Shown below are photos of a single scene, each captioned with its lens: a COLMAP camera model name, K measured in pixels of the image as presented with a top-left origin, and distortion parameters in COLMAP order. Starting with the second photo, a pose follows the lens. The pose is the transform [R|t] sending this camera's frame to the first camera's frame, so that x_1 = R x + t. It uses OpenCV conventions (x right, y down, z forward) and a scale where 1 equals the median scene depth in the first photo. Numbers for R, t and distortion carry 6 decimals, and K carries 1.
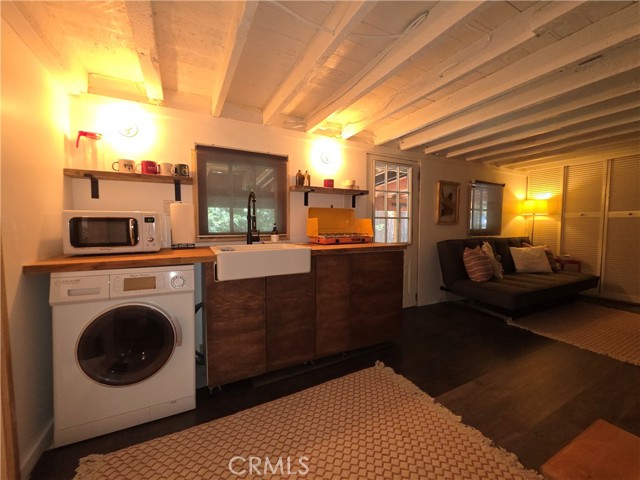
lens RADIAL K [[257.4, 0, 316.4], [0, 257.4, 238.1], [0, 0, 1]] dist [0.003991, -0.001161]
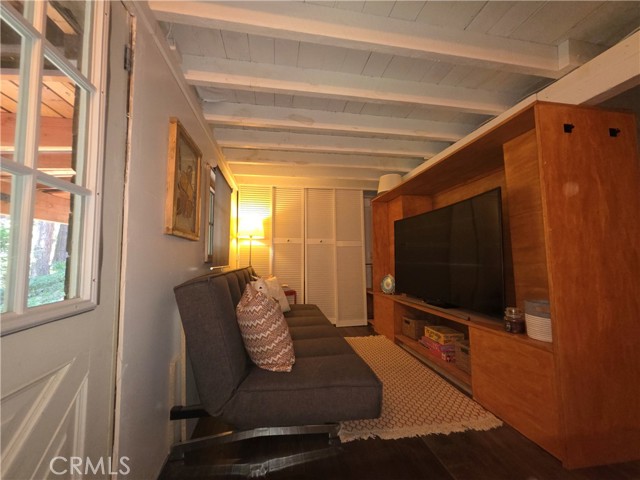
lens RADIAL K [[257.4, 0, 317.2], [0, 257.4, 241.3], [0, 0, 1]] dist [0.003991, -0.001161]
pose [[0.314036, 0.062533, 0.947349, 0.182871], [0.054367, 0.995007, -0.083701, -0.004053], [-0.947853, 0.077790, 0.309068, 0.648139]]
